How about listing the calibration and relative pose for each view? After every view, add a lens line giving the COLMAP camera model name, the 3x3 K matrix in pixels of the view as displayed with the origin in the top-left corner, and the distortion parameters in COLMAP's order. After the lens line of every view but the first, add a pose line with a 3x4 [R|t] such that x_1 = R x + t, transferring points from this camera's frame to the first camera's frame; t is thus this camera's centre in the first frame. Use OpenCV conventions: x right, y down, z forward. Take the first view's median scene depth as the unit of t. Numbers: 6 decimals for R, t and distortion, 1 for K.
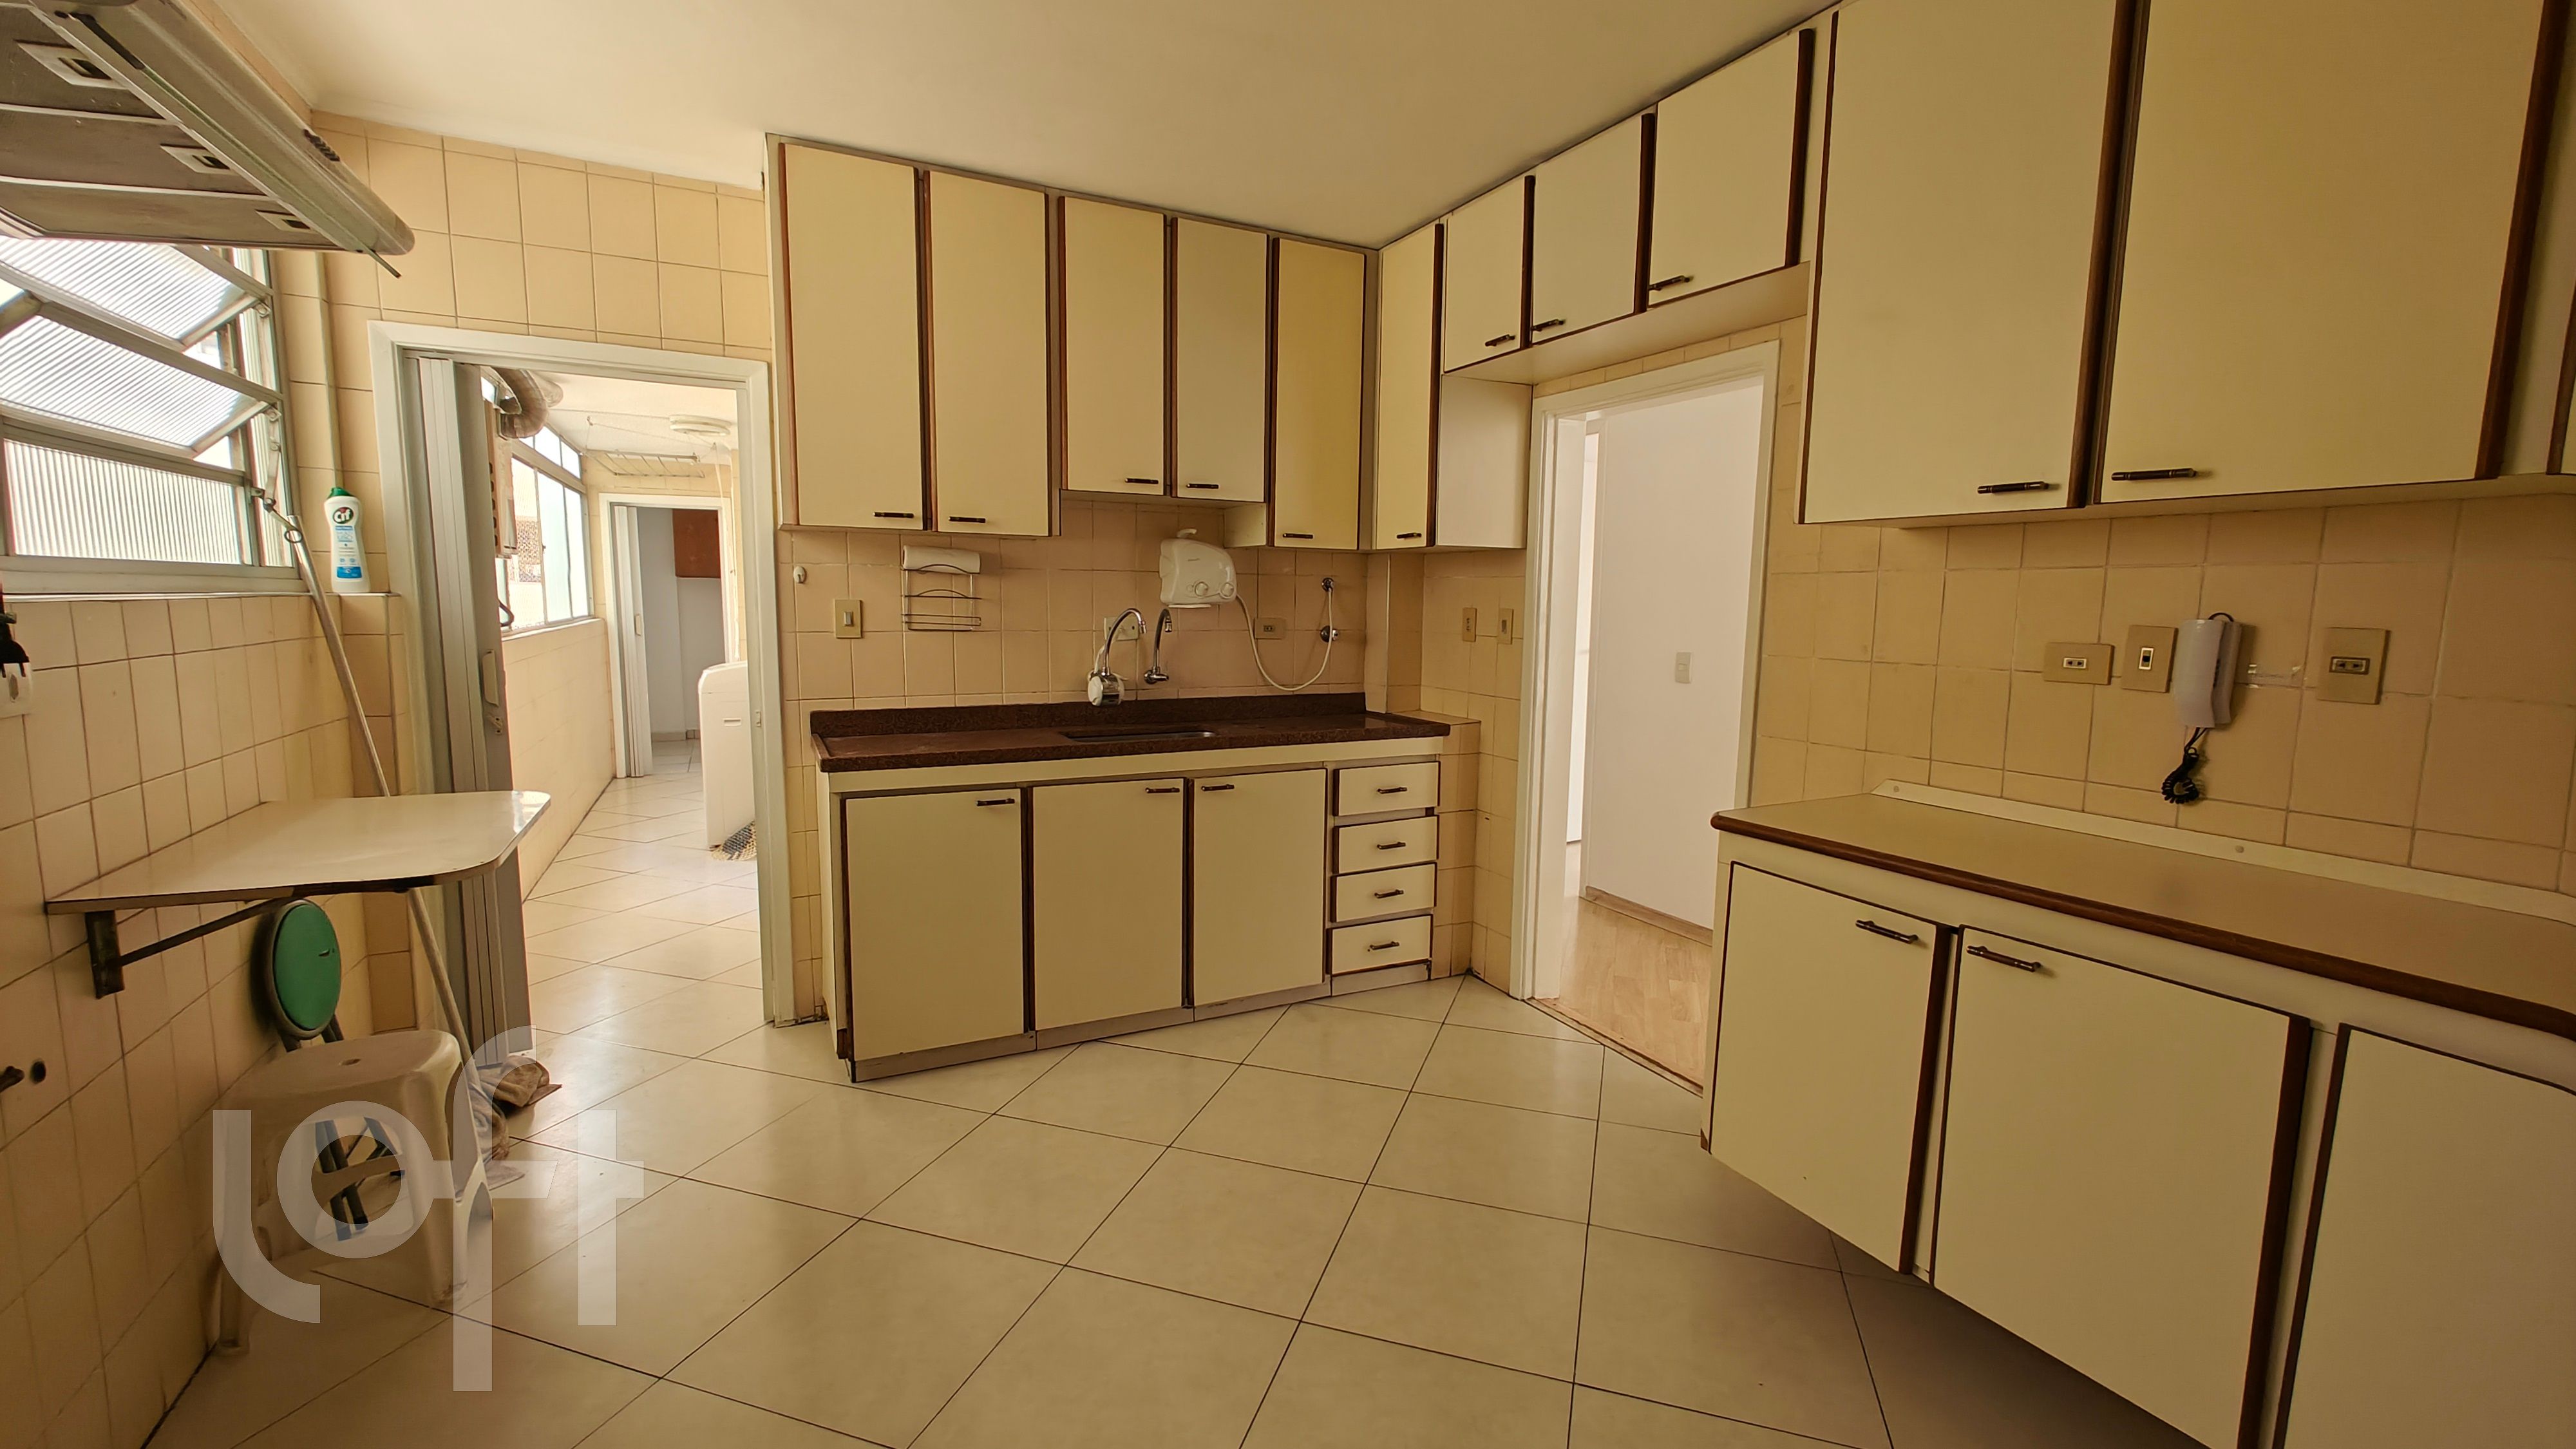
lens RADIAL K [[1050.7, 0, 1288.0], [0, 1050.7, 724.5], [0, 0, 1]] dist [-0.006889, -0.000040]
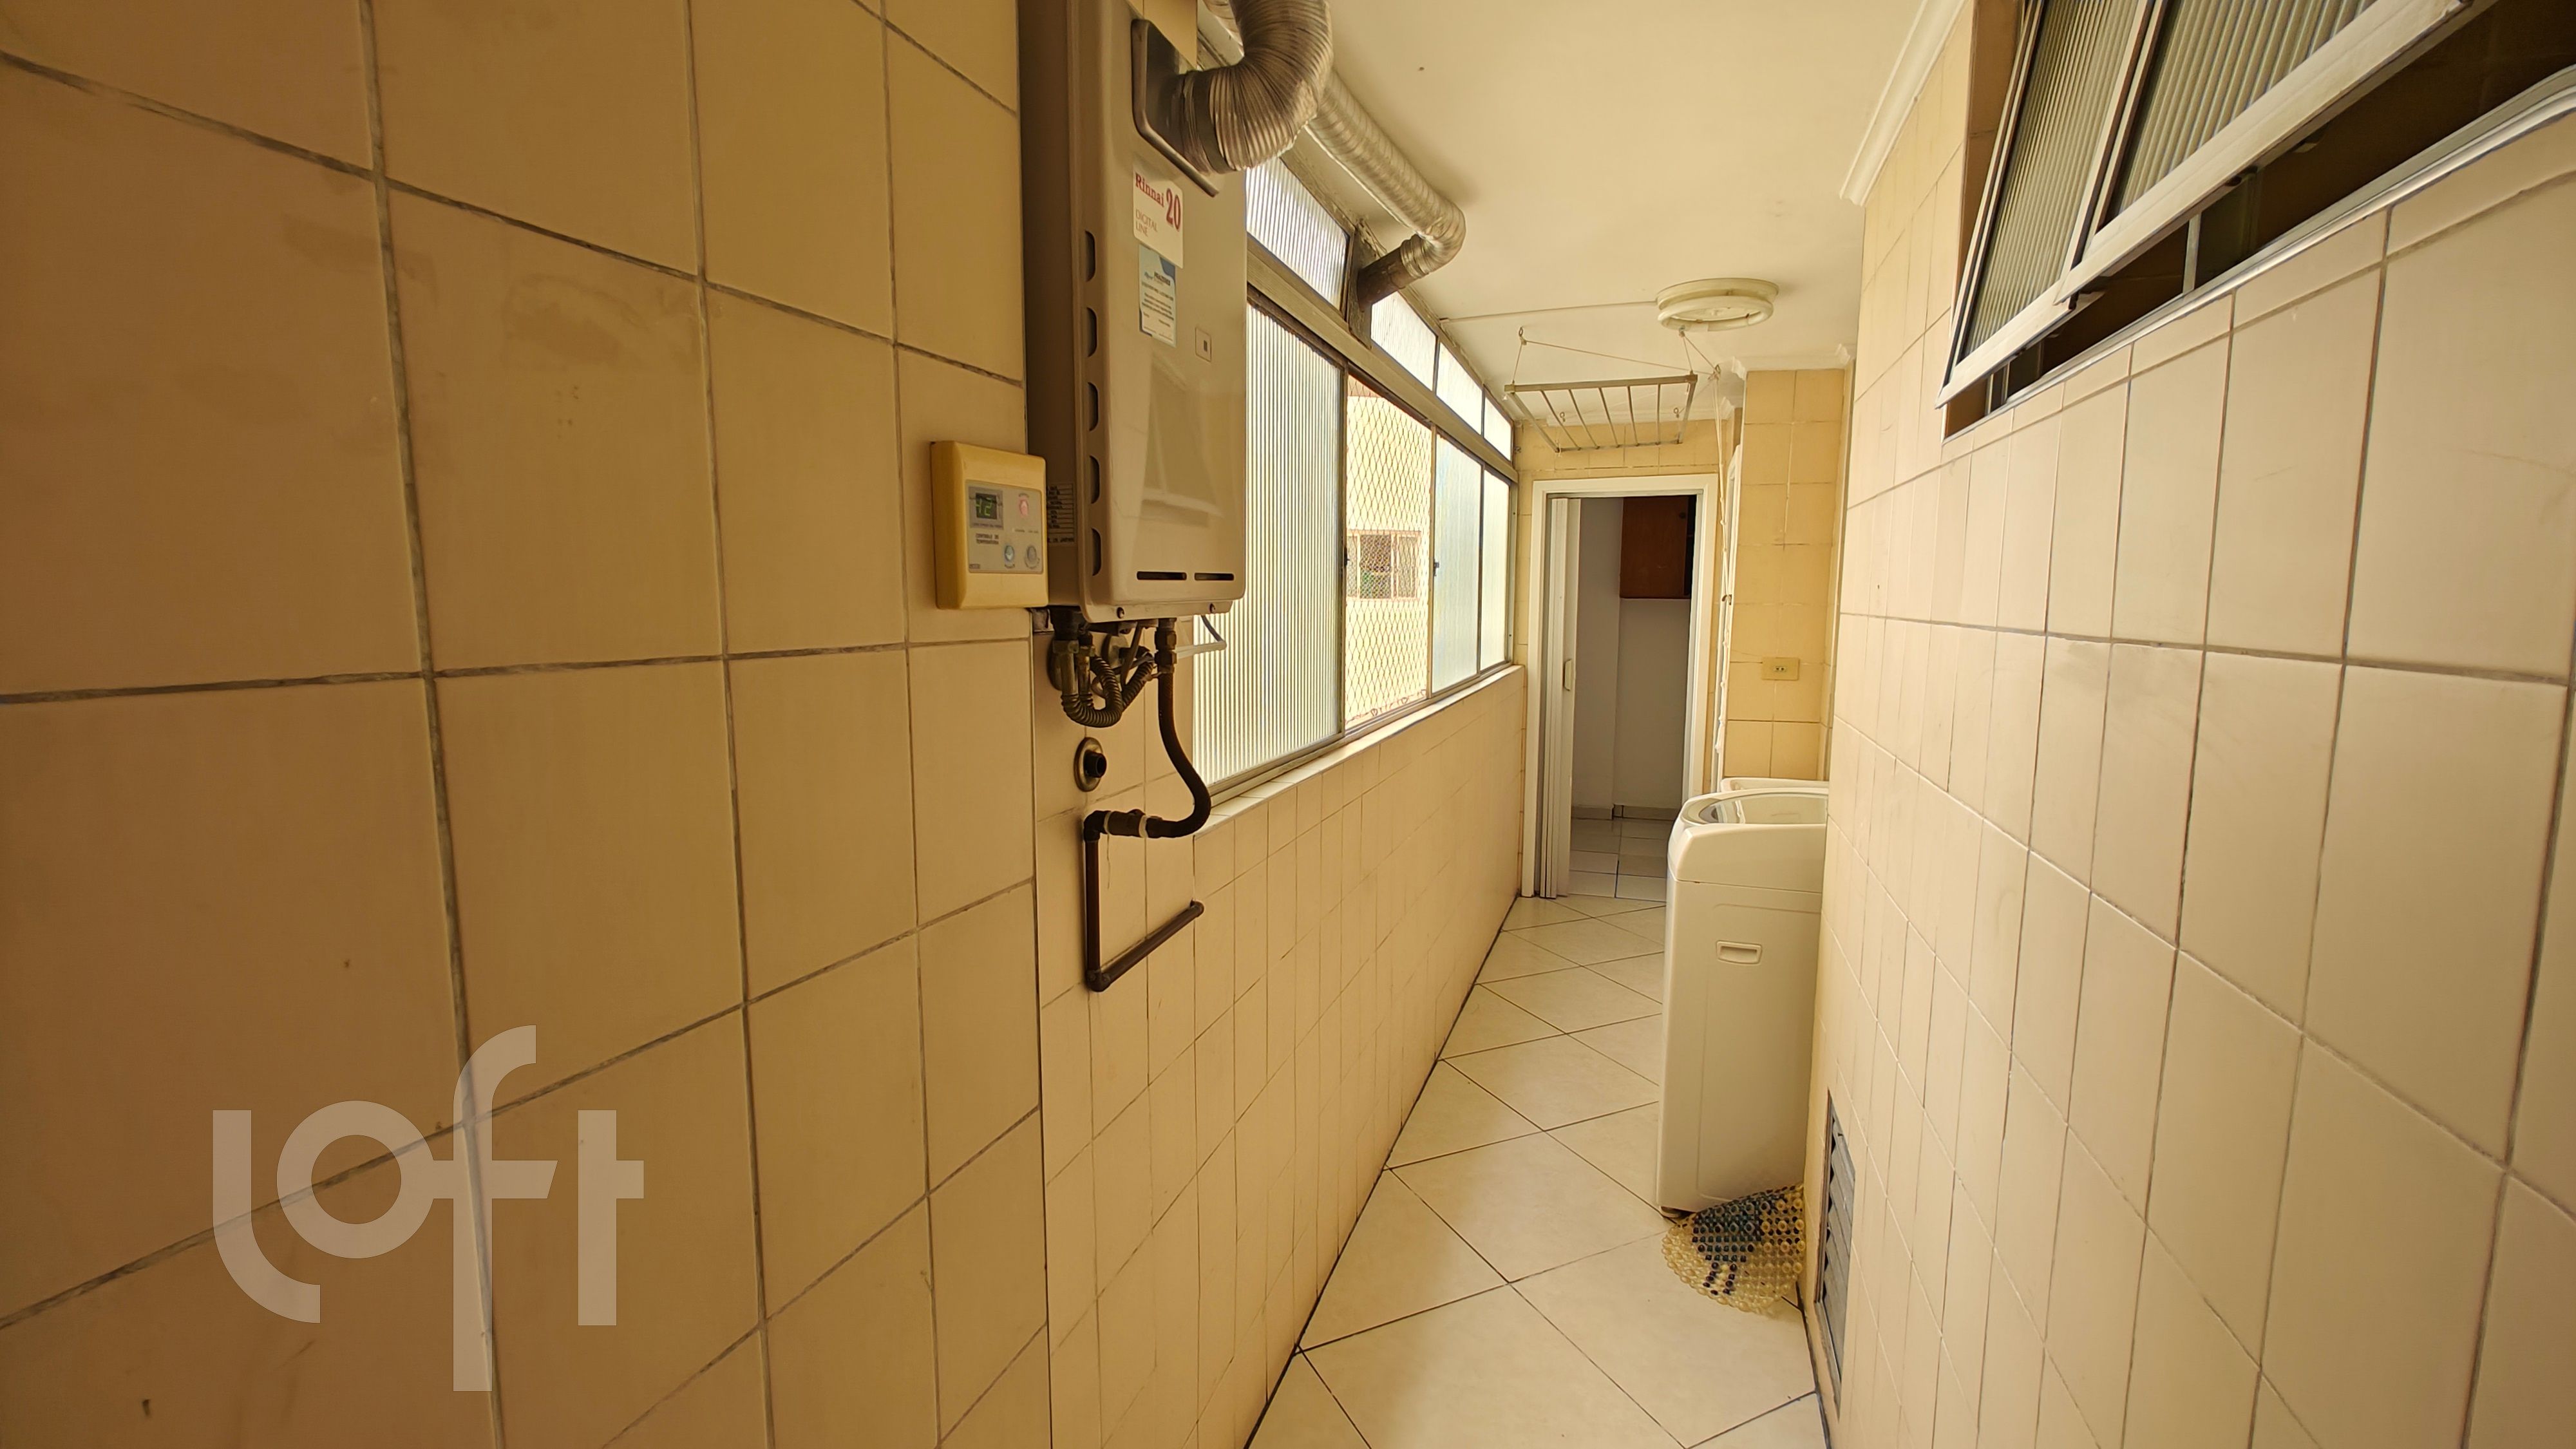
lens RADIAL K [[1063.0, 0, 1288.0], [0, 1063.0, 713.6], [0, 0, 1]] dist [-0.000260, 0.000018]
pose [[0.689287, 0.068988, -0.721197, -0.258513], [-0.080697, 0.996572, 0.018203, -0.069969], [0.719981, 0.045652, 0.692491, 0.412313]]
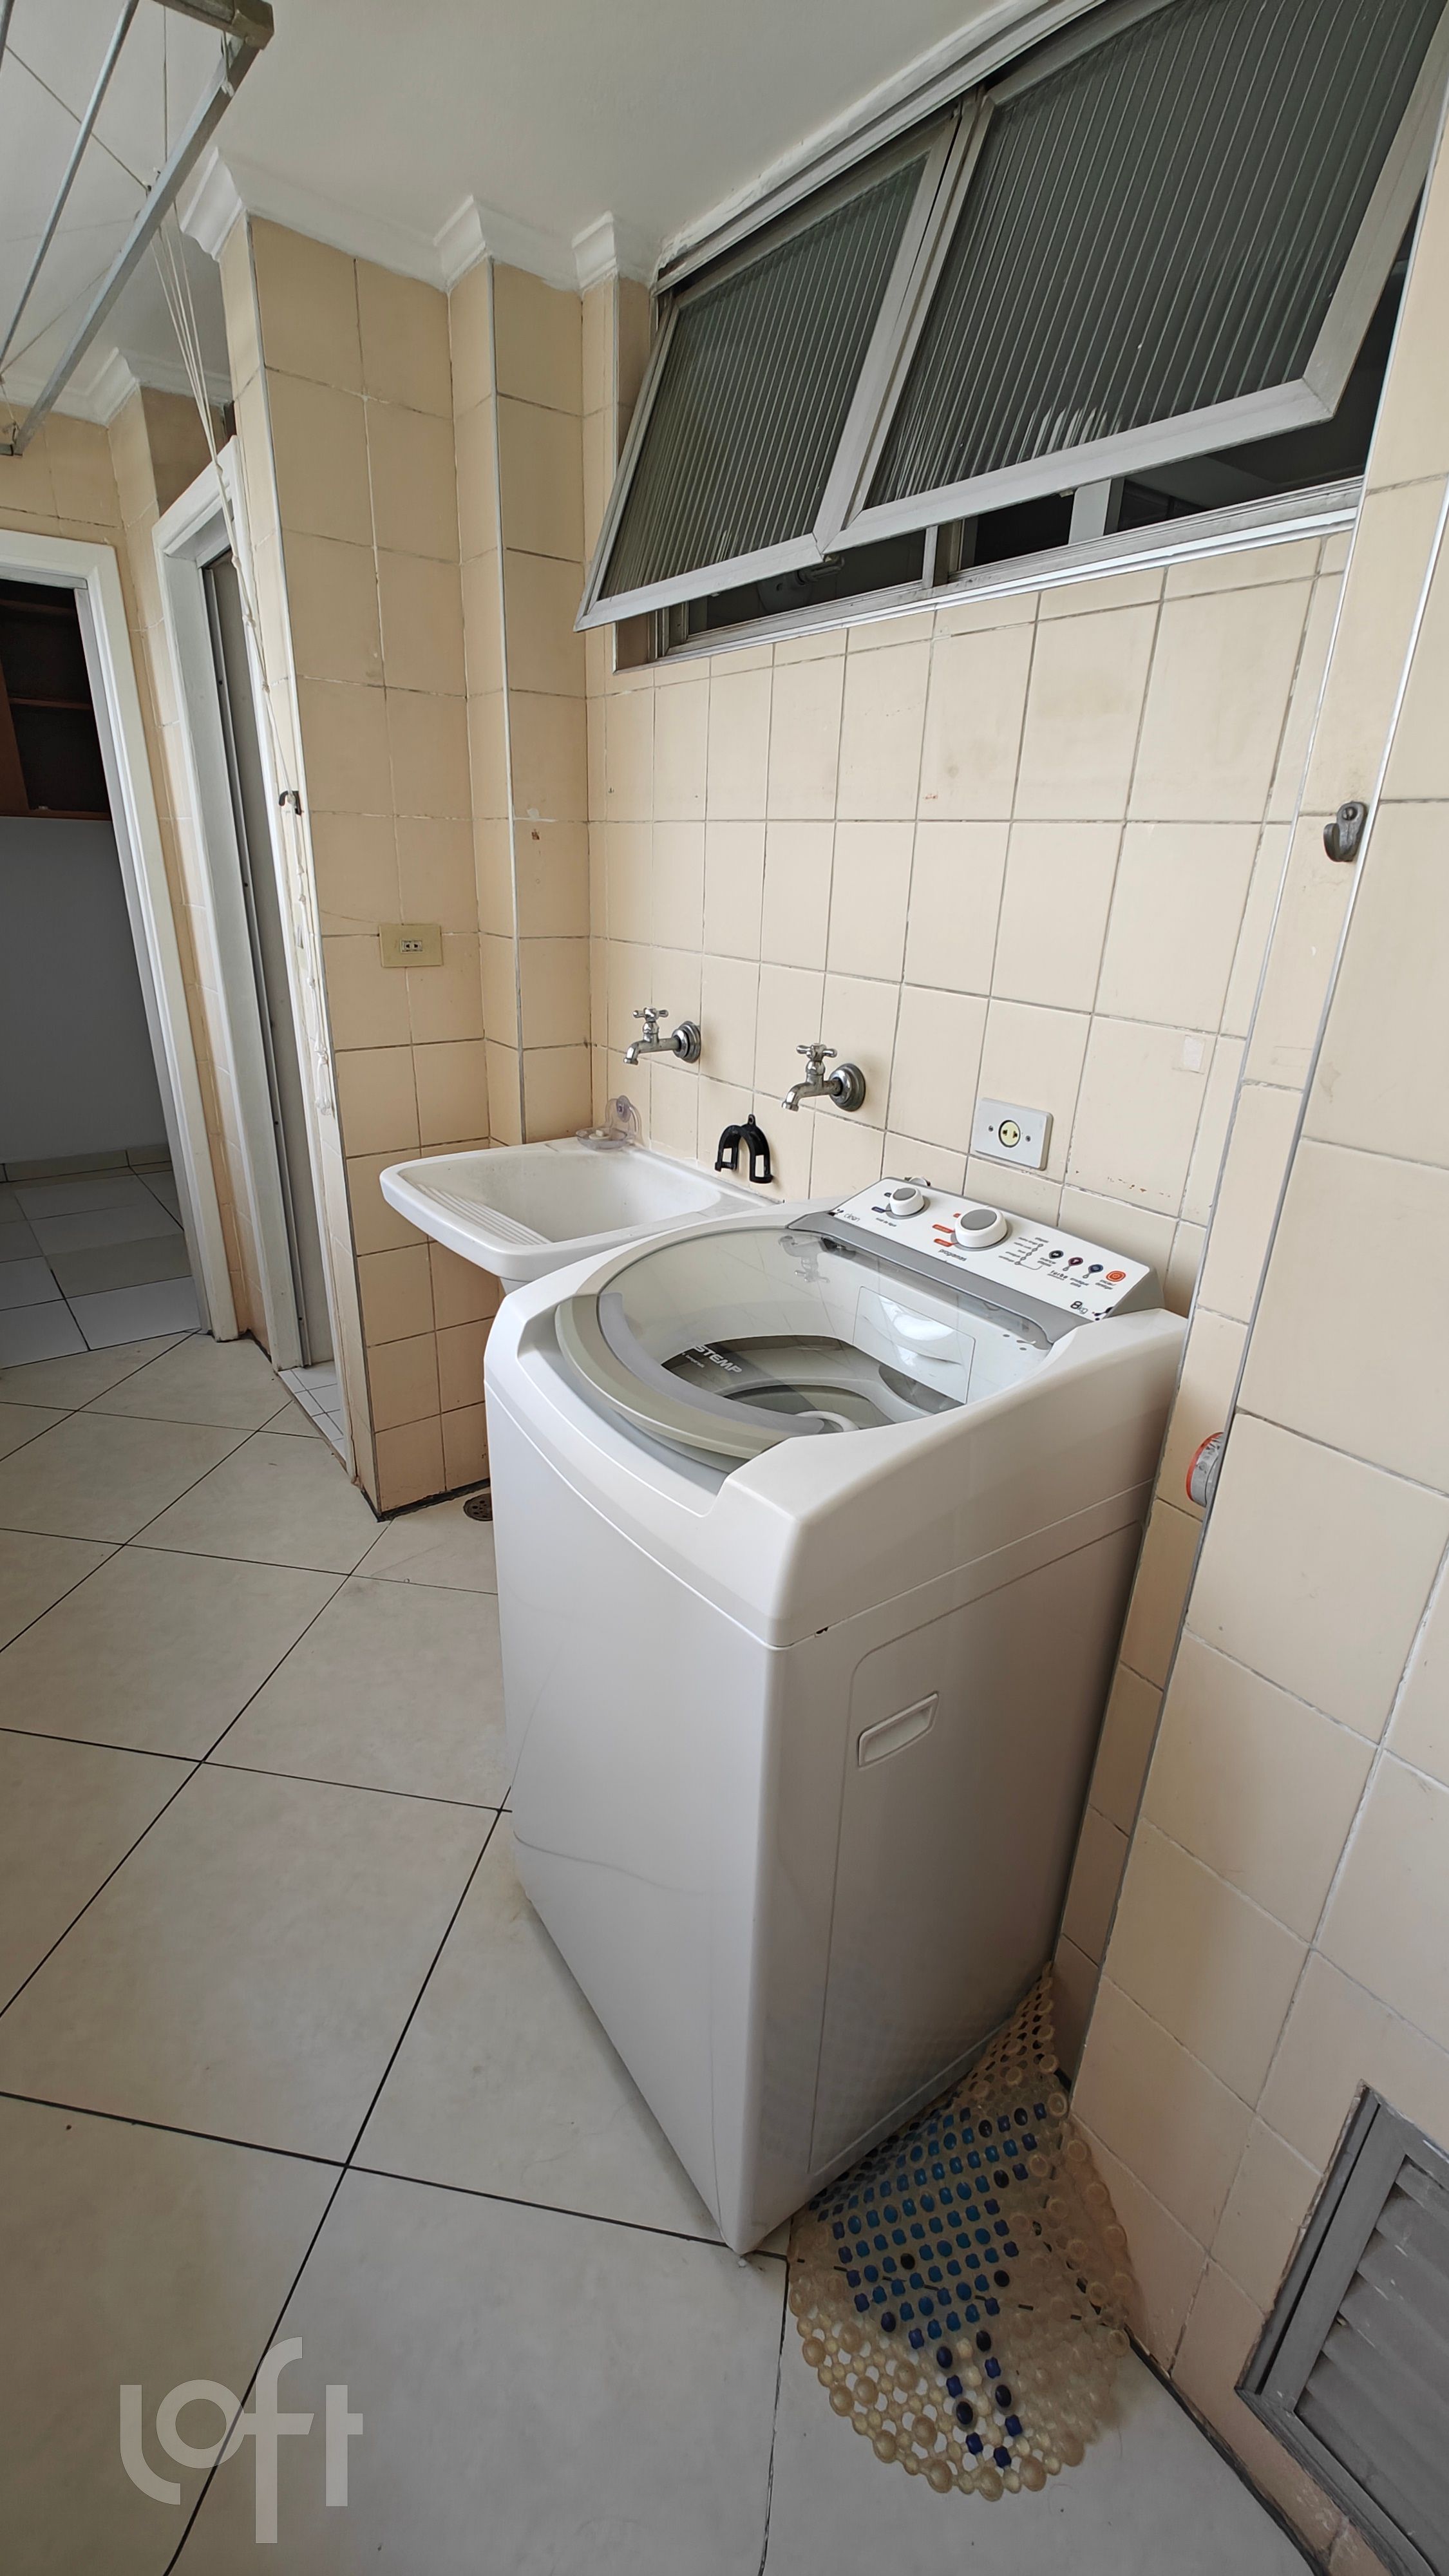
lens RADIAL K [[1063.0, 0, 730.3], [0, 1063.0, 1289.4], [0, 0, 1]] dist [-0.000260, 0.000018]
pose [[0.985699, -0.041151, 0.163414, -0.424296], [-0.004146, 0.963510, 0.267639, -0.088434], [-0.168464, -0.264489, 0.949561, 0.623856]]
